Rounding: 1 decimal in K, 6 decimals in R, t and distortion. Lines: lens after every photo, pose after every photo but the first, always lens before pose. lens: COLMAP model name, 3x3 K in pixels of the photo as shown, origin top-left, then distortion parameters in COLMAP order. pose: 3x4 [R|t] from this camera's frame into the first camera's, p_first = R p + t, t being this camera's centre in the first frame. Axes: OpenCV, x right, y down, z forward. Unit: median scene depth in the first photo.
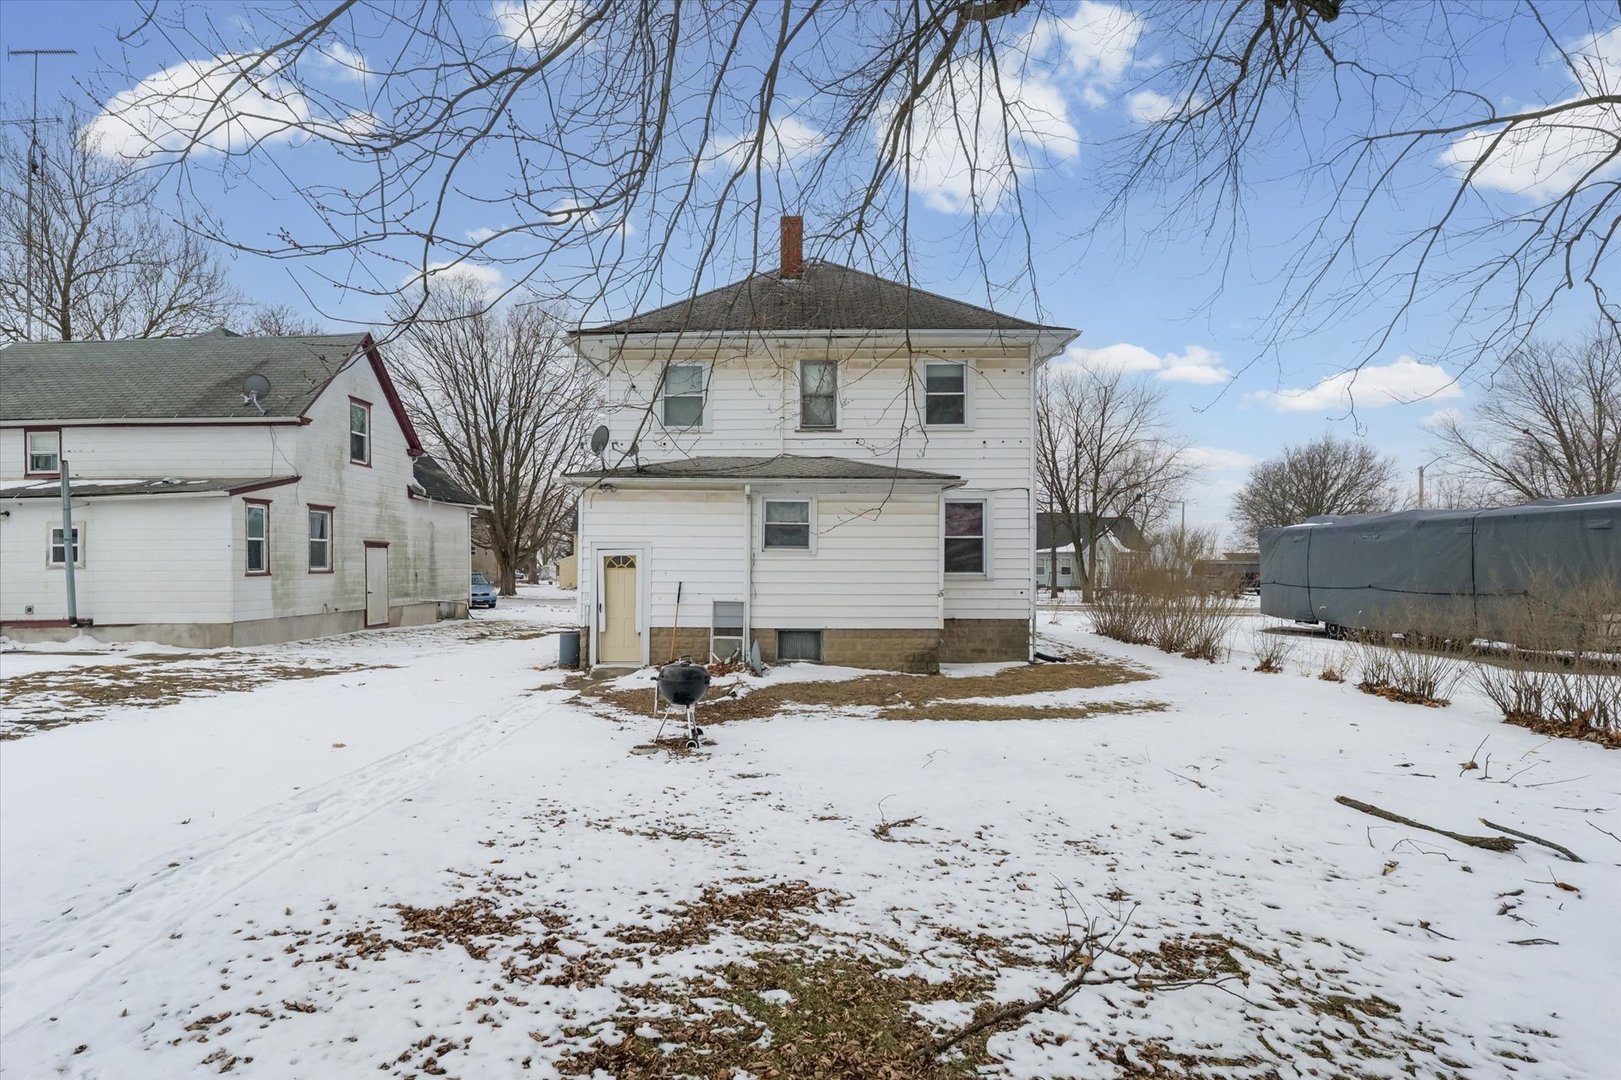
lens RADIAL K [[713.3, 0, 786.8], [0, 713.3, 560.5], [0, 0, 1]] dist [-0.002473, -0.000382]
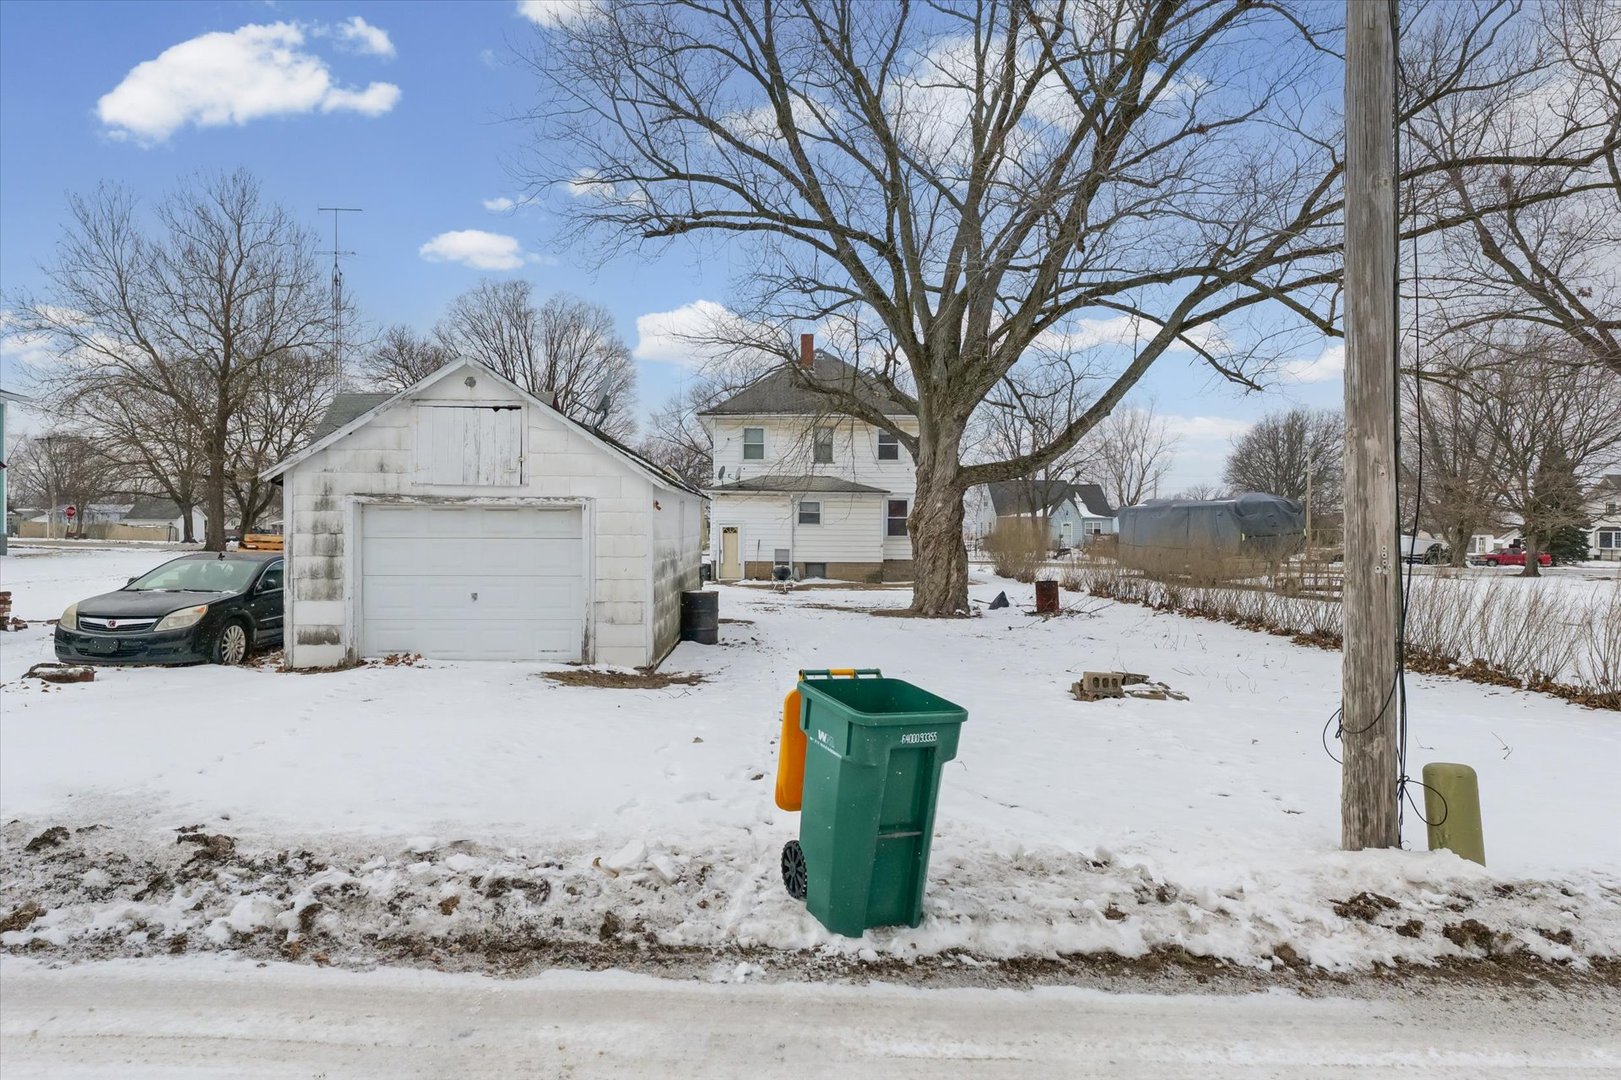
lens RADIAL K [[924.6, 0, 810.5], [0, 924.6, 540.0], [0, 0, 1]] dist [0.001036, -0.000022]
pose [[0.998679, 0.006649, 0.050949, -0.120095], [-0.008102, 0.999565, 0.028371, -0.041937], [-0.050739, -0.028746, 0.998298, -1.522080]]
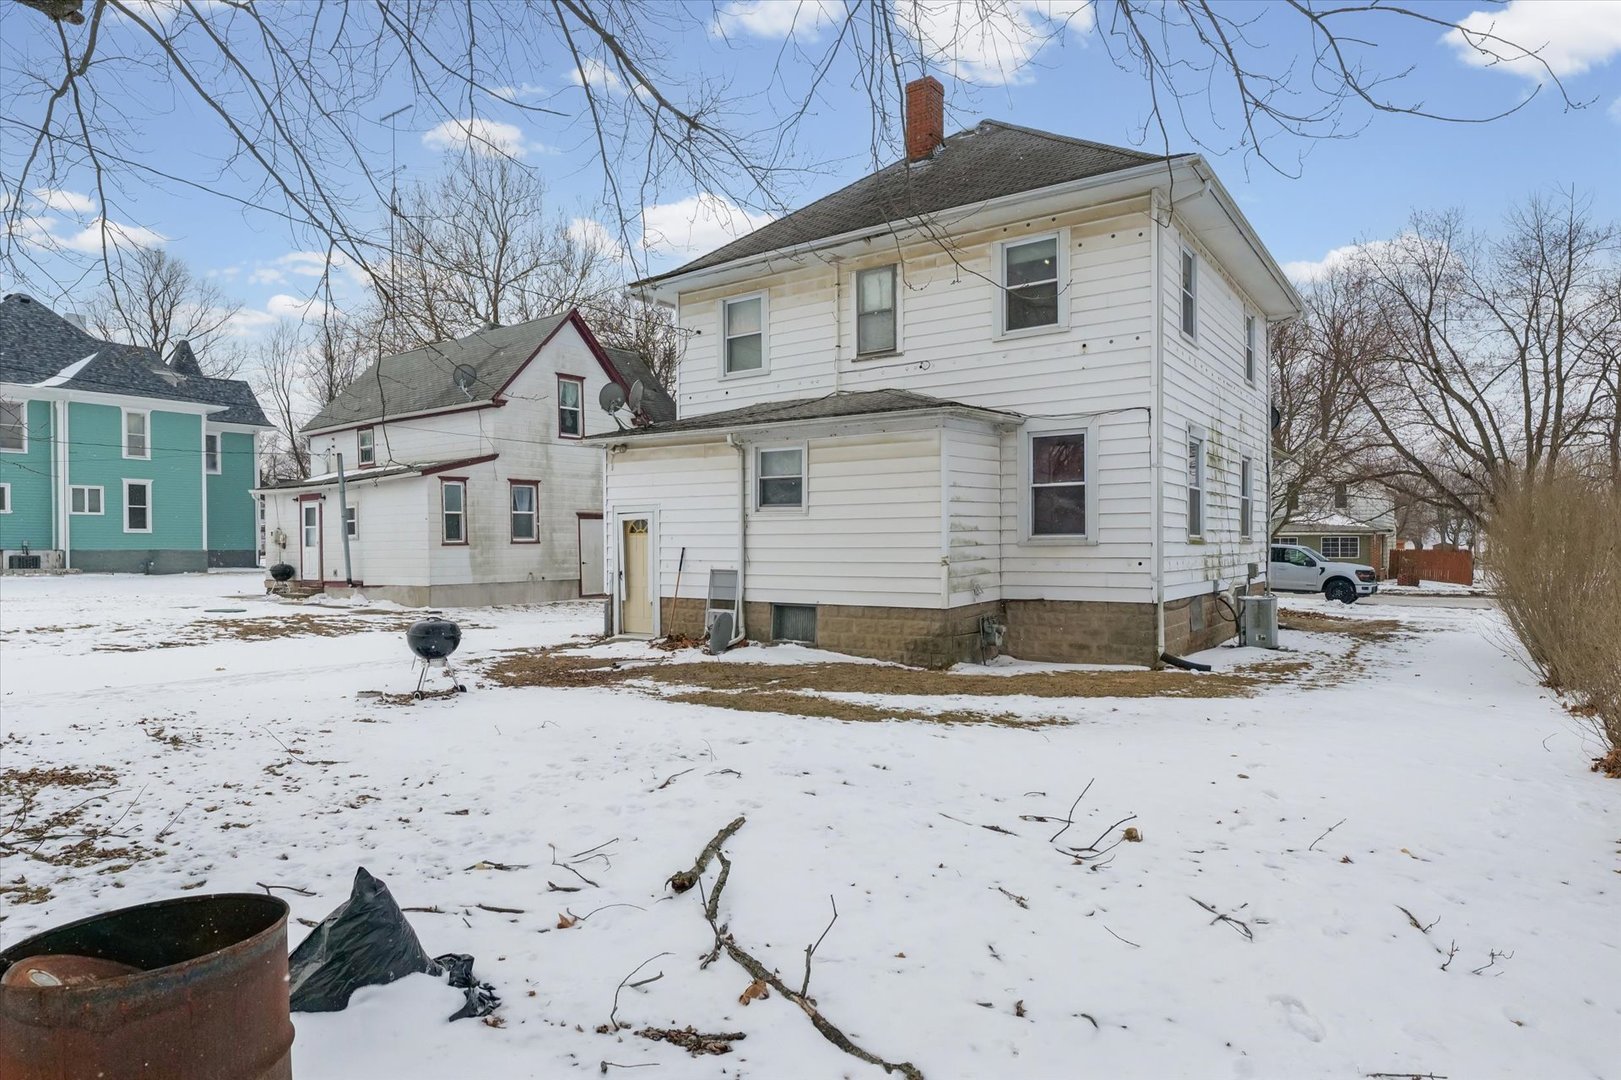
lens RADIAL K [[916.8, 0, 807.1], [0, 916.8, 557.6], [0, 0, 1]] dist [-0.003026, -0.000427]
pose [[0.832906, 0.002132, -0.553411, 0.545231], [0.011127, 0.999726, 0.020598, 0.018042], [0.553303, -0.023314, 0.832654, 0.107815]]
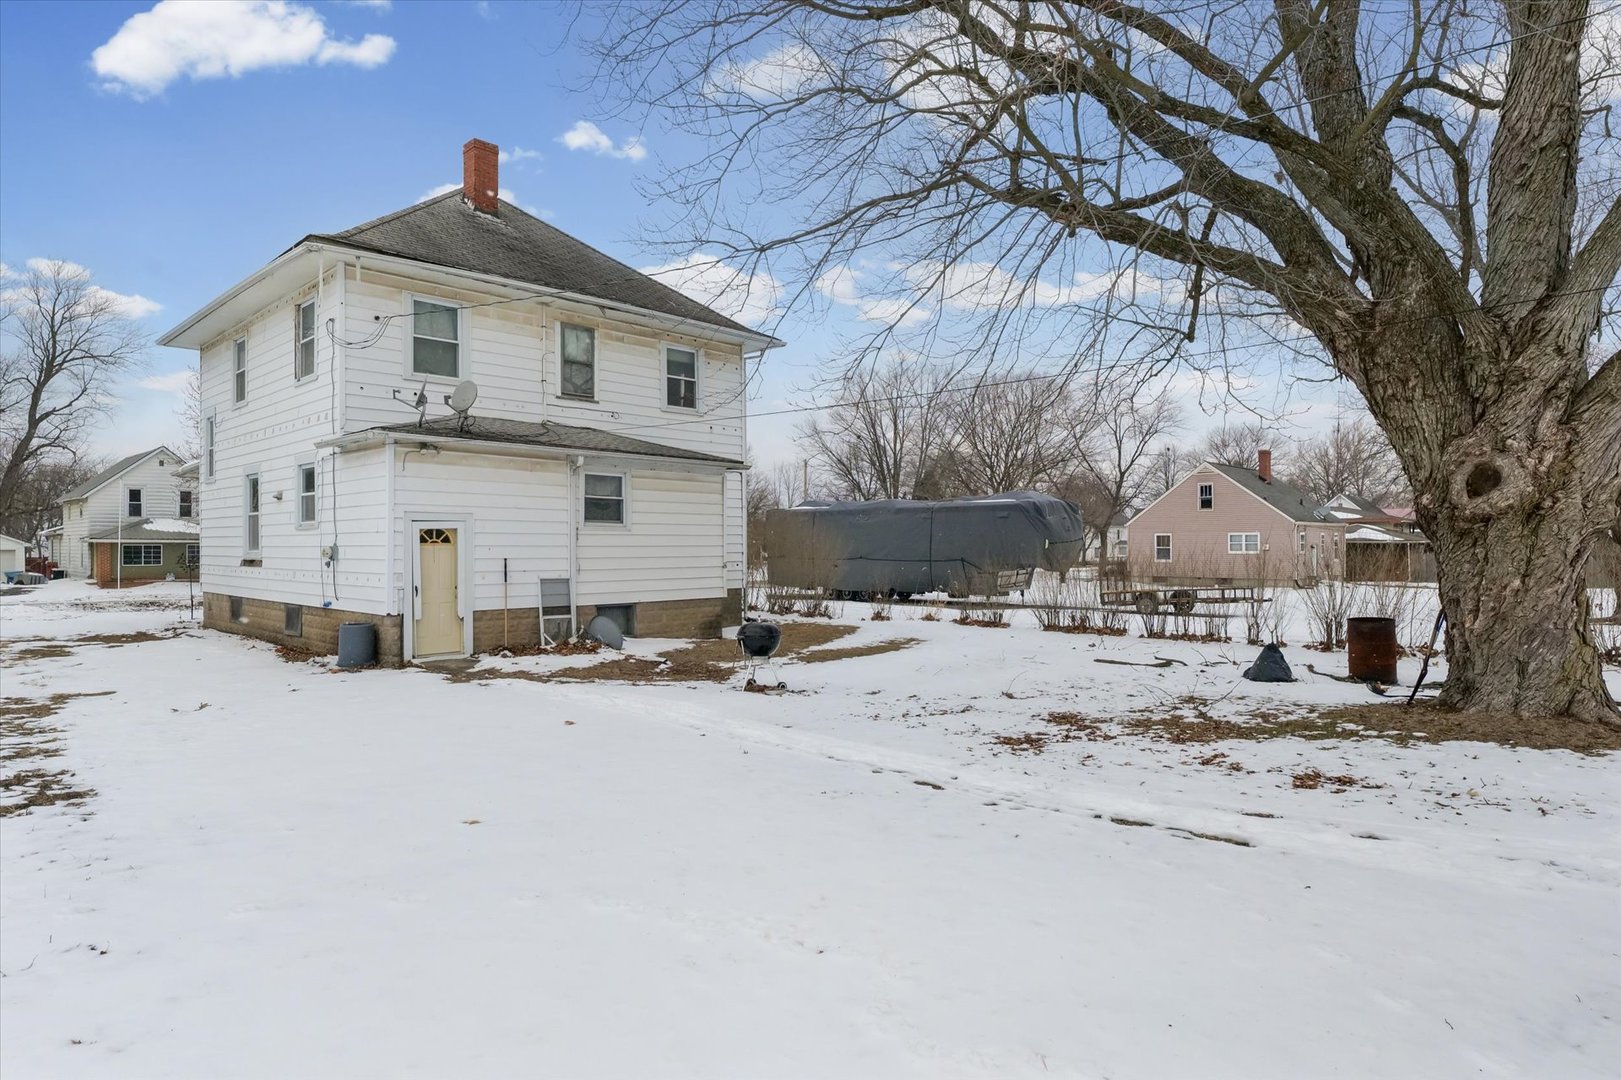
lens RADIAL K [[924.6, 0, 810.5], [0, 924.6, 540.0], [0, 0, 1]] dist [0.001036, -0.000022]
pose [[0.673524, 0.001475, 0.739163, -0.661187], [0.000419, 0.999997, -0.002378, 0.008662], [-0.739165, 0.001911, 0.673522, -0.060017]]
